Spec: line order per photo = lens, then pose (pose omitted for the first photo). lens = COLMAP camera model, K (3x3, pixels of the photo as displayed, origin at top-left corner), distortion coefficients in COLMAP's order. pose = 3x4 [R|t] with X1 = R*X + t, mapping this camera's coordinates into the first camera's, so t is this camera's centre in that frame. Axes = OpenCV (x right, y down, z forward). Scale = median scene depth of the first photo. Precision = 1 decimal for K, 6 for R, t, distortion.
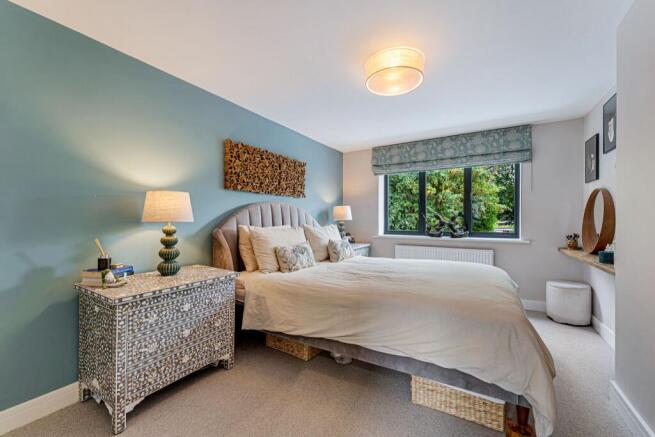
lens RADIAL K [[264.5, 0, 328.1], [0, 264.5, 217.2], [0, 0, 1]] dist [0.002515, -0.000056]
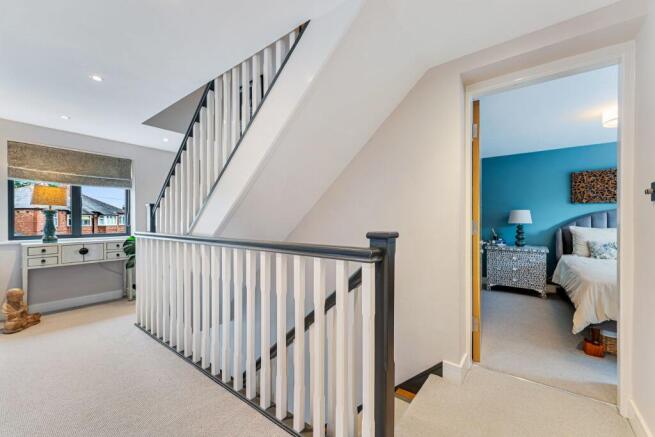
lens RADIAL K [[264.5, 0, 326.1], [0, 264.5, 221.5], [0, 0, 1]] dist [0.002515, -0.000056]
pose [[-0.127998, 0.000415, -0.991774, 1.153519], [-0.003814, 0.999992, 0.000911, 0.005332], [0.991767, 0.003899, -0.127995, -0.218981]]
